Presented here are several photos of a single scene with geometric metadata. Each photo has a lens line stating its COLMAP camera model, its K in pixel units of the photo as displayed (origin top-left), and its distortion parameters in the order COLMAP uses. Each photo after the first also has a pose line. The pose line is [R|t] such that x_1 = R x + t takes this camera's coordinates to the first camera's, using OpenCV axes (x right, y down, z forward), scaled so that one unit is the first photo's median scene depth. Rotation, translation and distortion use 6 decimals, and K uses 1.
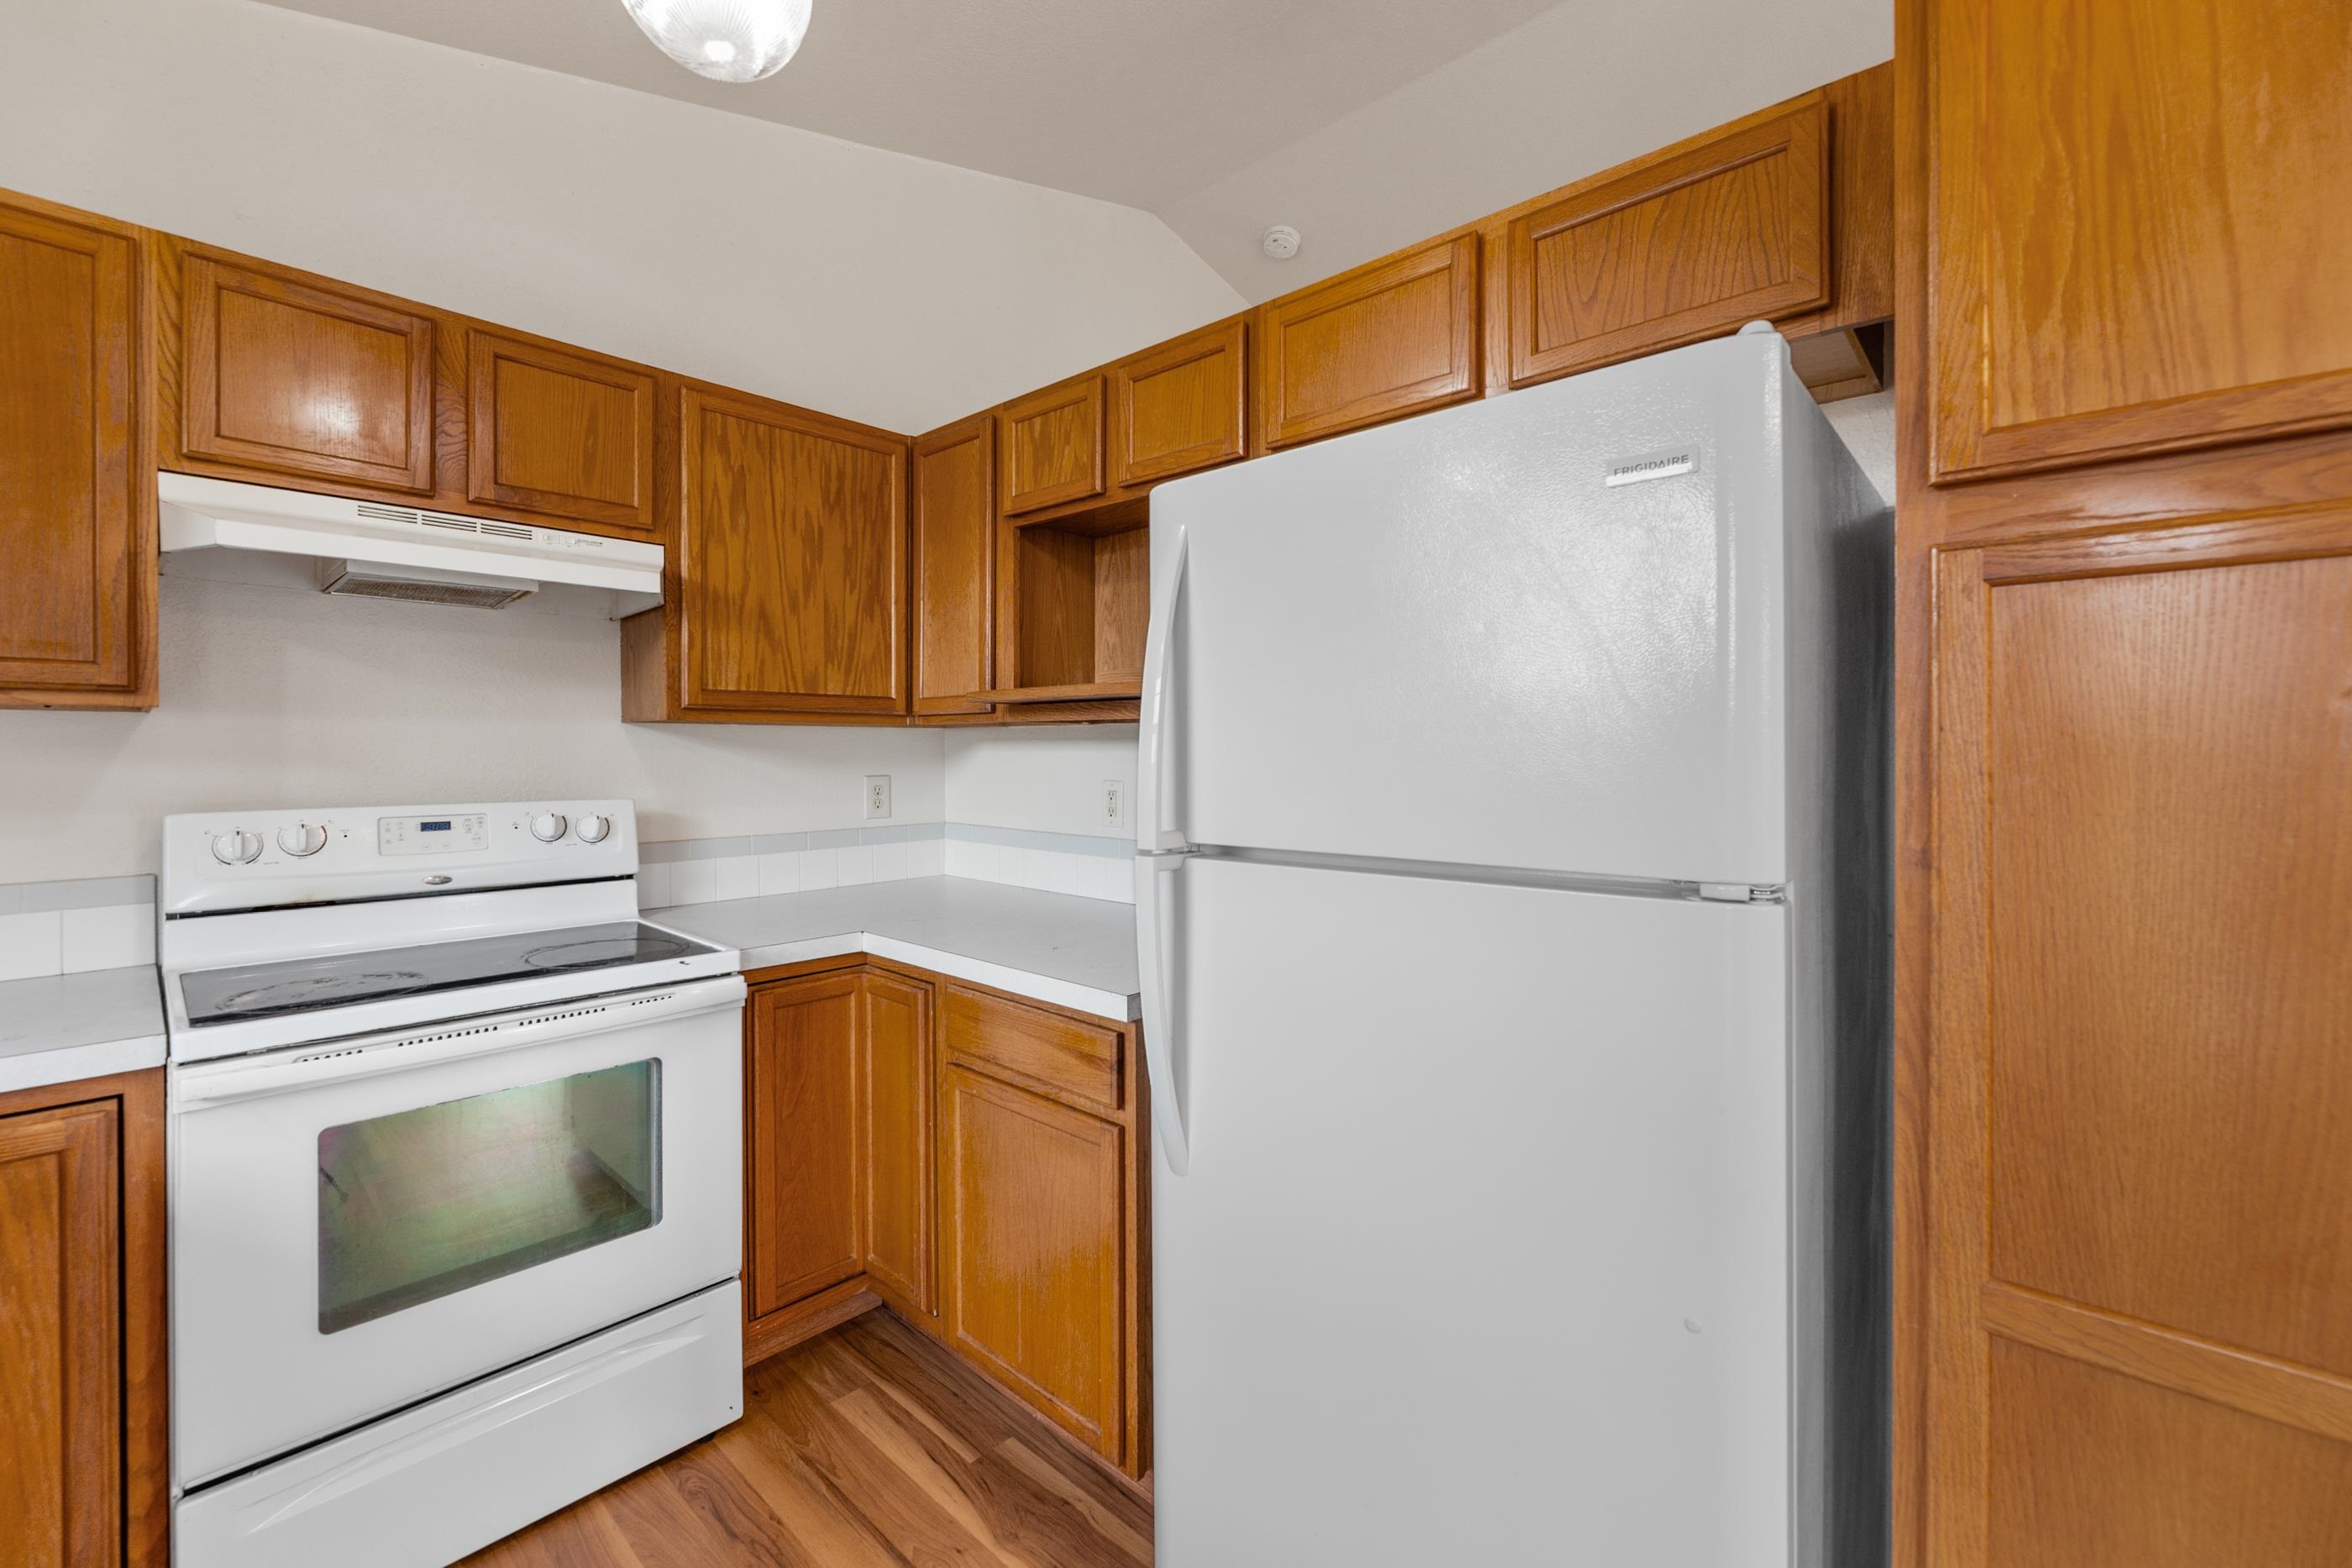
lens RADIAL K [[963.3, 0, 1176.8], [0, 963.3, 753.8], [0, 0, 1]] dist [-0.002476, 0.000143]
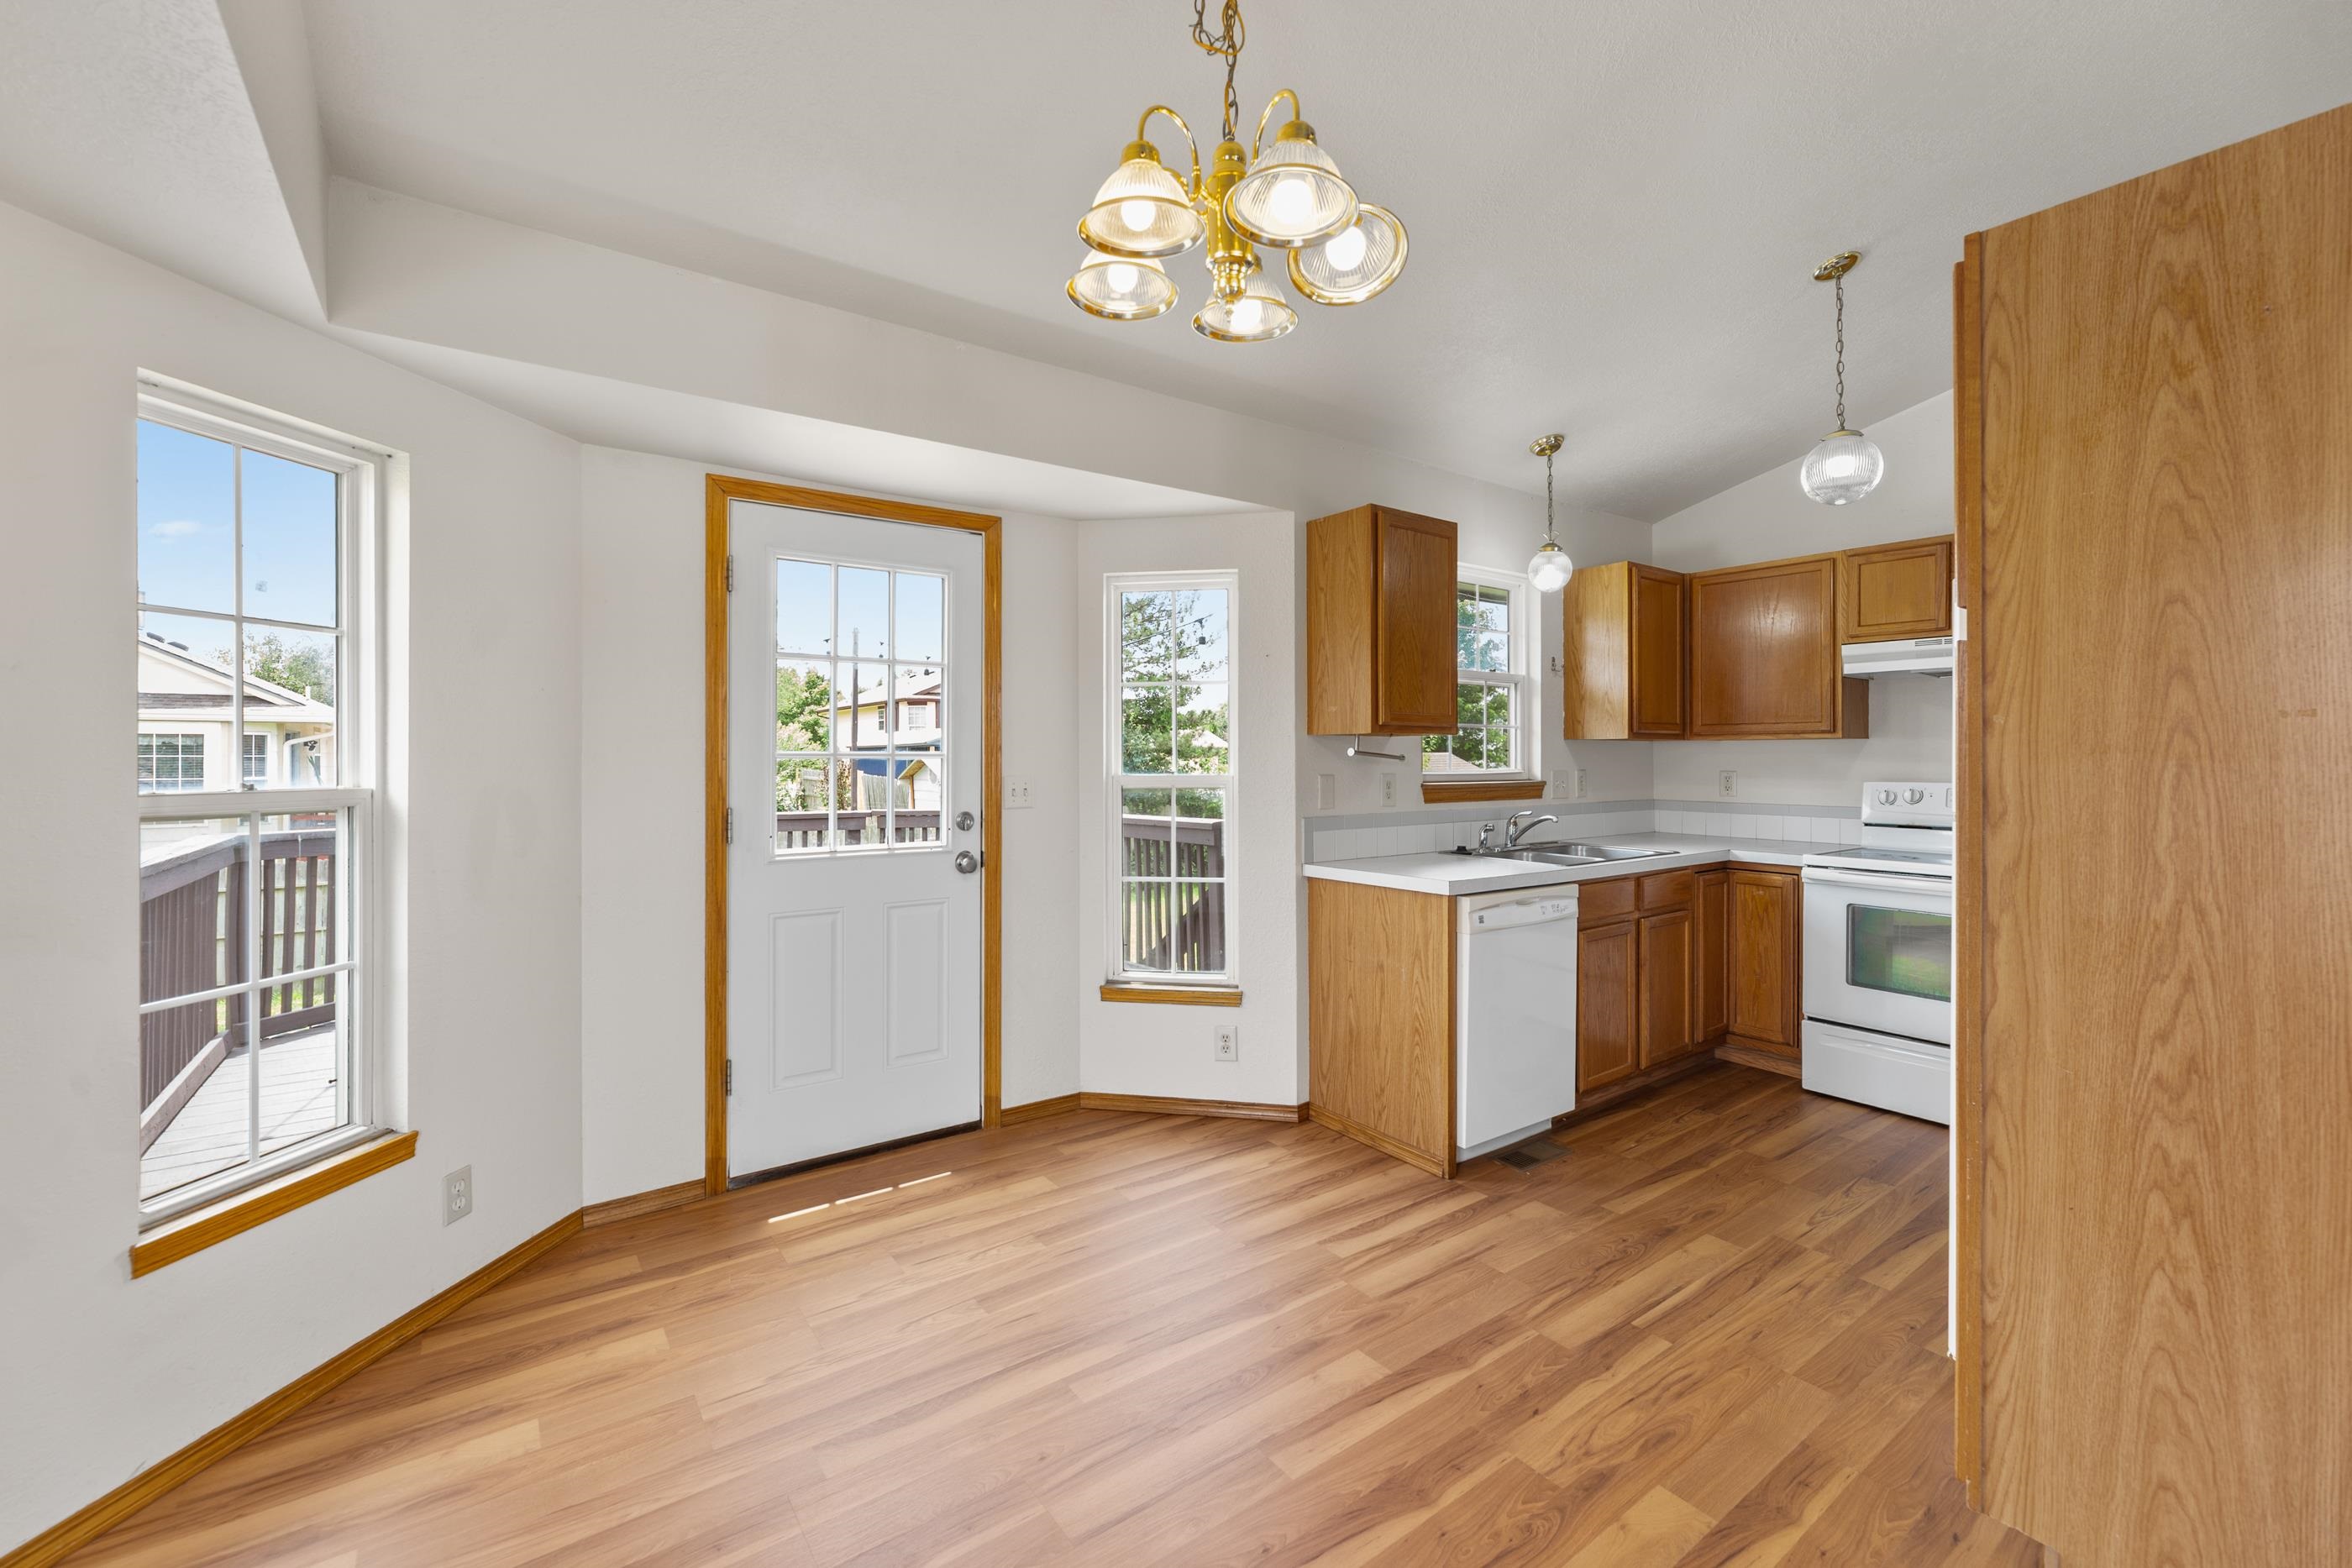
lens RADIAL K [[964.9, 0, 1168.3], [0, 964.9, 754.7], [0, 0, 1]] dist [-0.000902, -0.000086]
pose [[-0.207717, 0.000901, -0.978189, 1.410787], [-0.002471, 0.999996, 0.001445, -0.002055], [0.978186, 0.002717, -0.207714, -0.165354]]
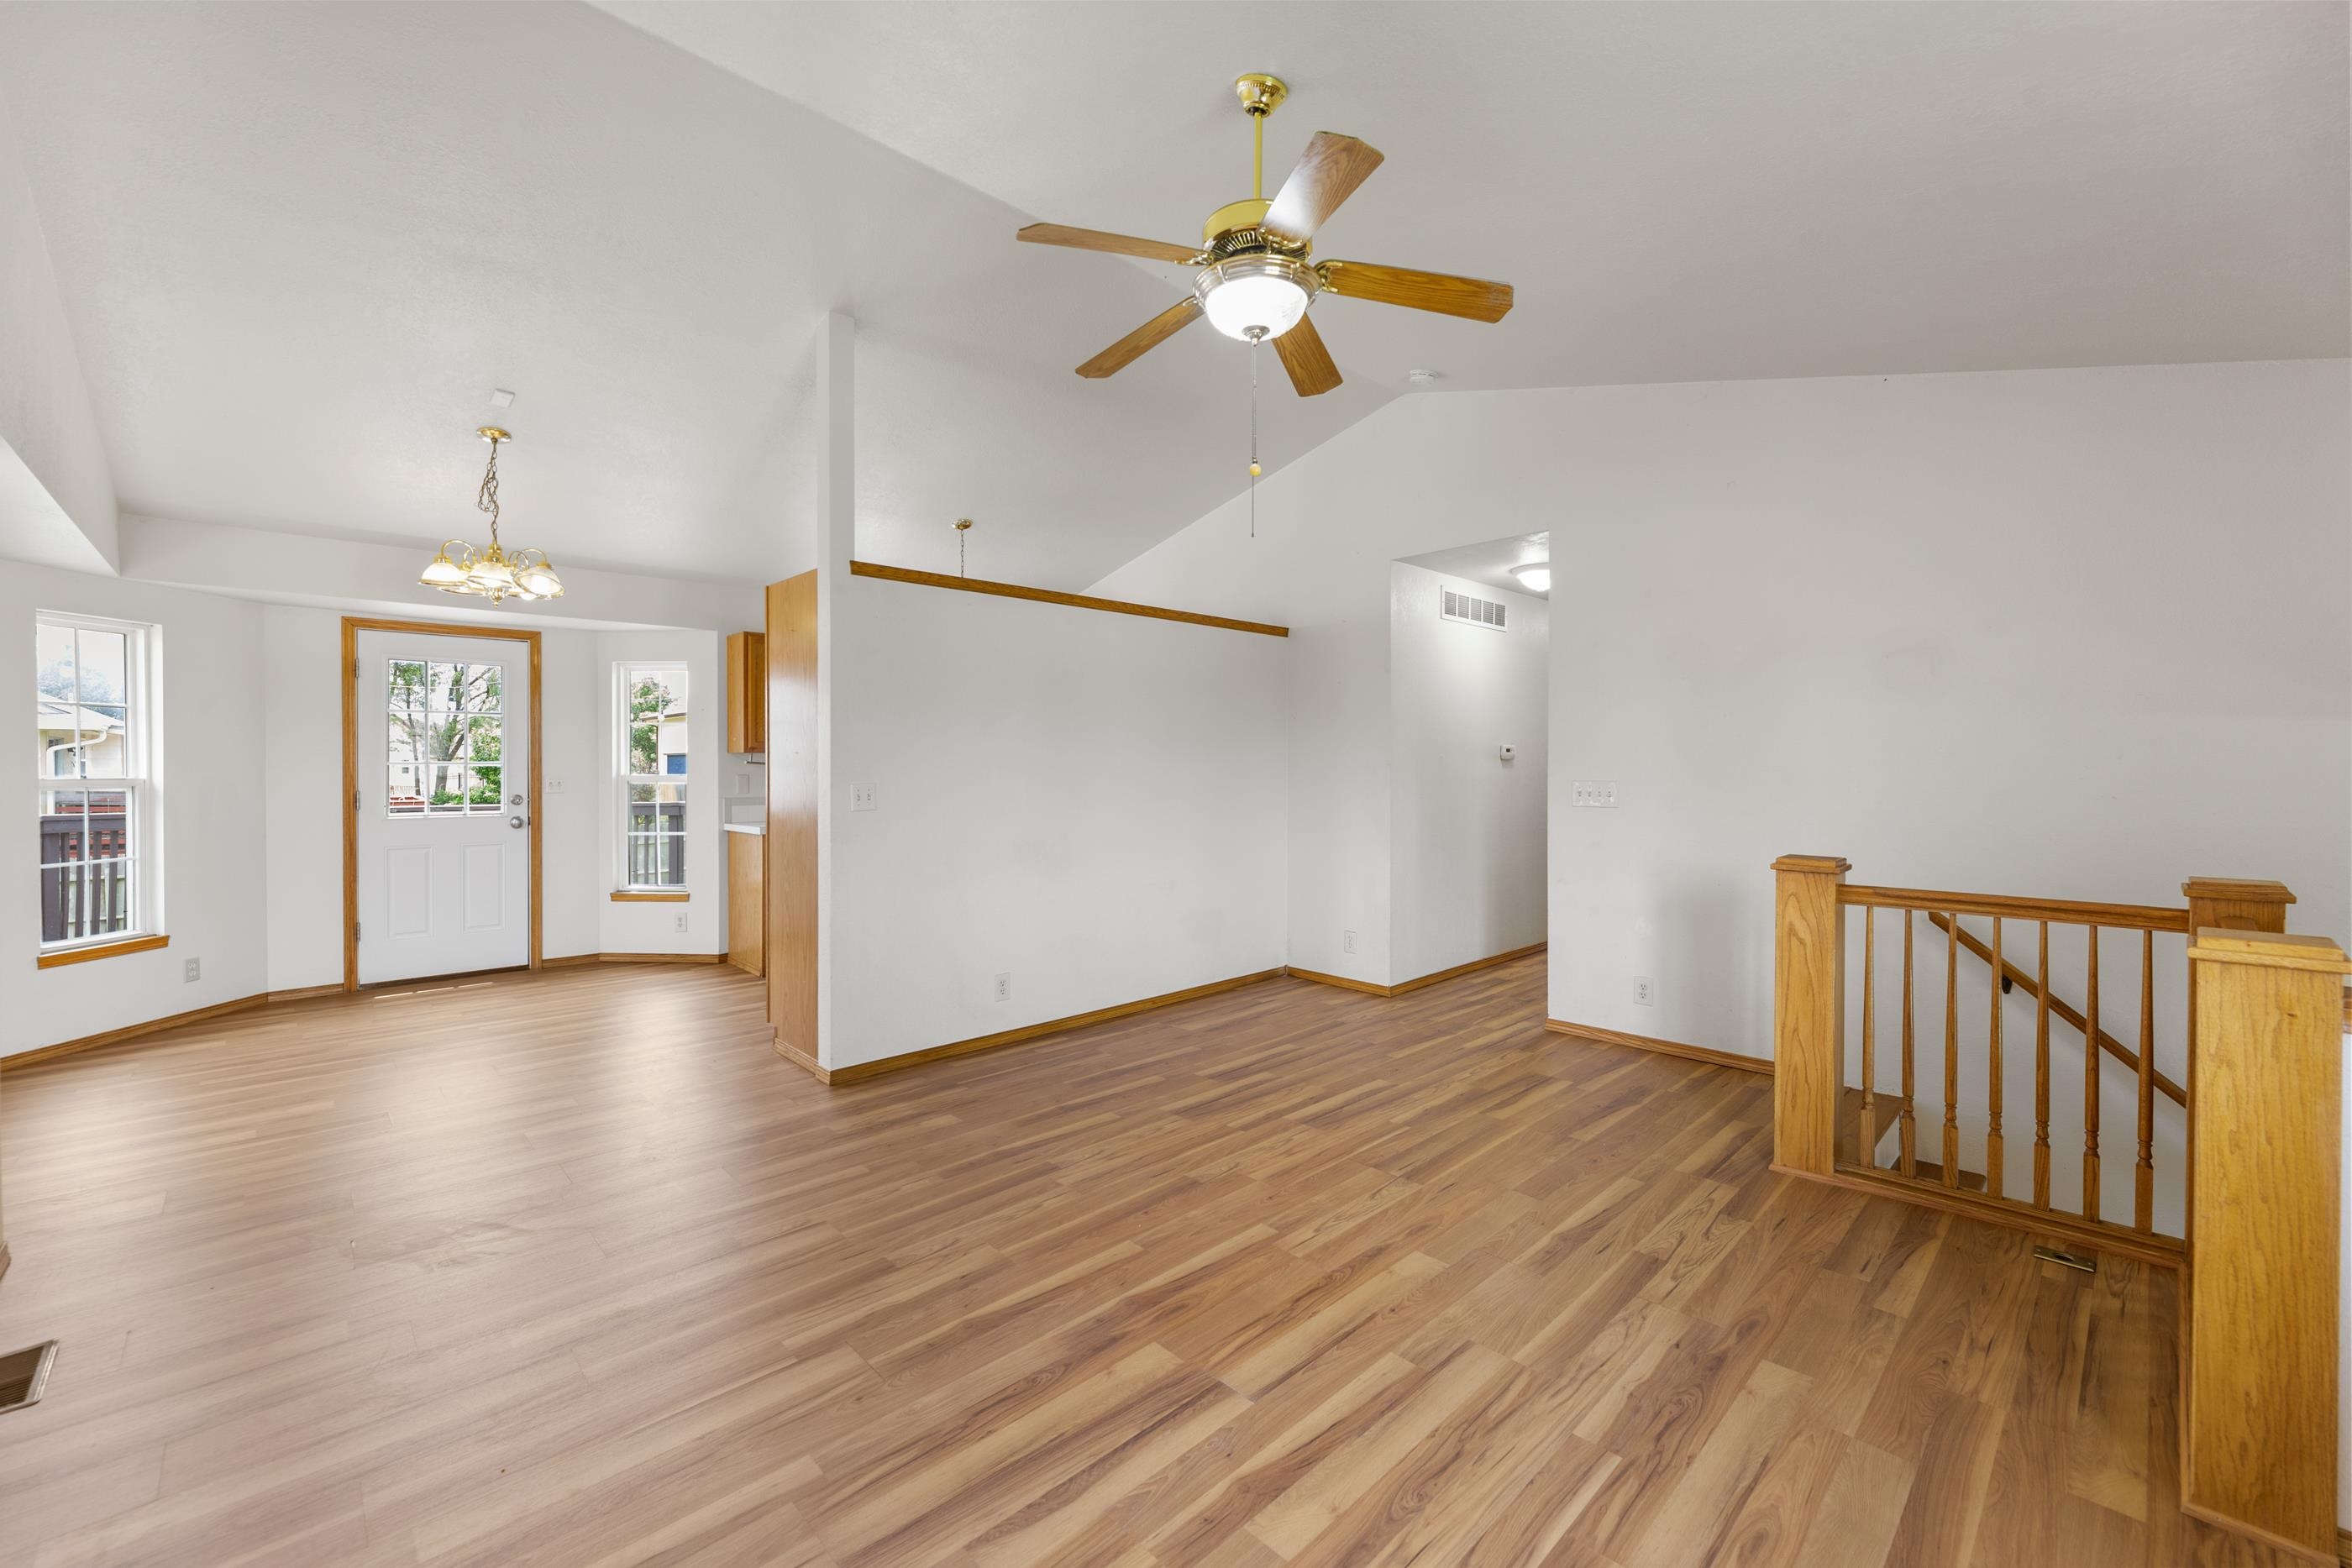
lens RADIAL K [[944.2, 0, 1171.3], [0, 944.2, 773.3], [0, 0, 1]] dist [-0.001588, -0.000127]
pose [[-0.073636, 0.012551, -0.997206, 2.644173], [-0.005279, 0.999902, 0.012975, -0.016020], [0.997271, 0.006220, -0.073563, 1.401553]]
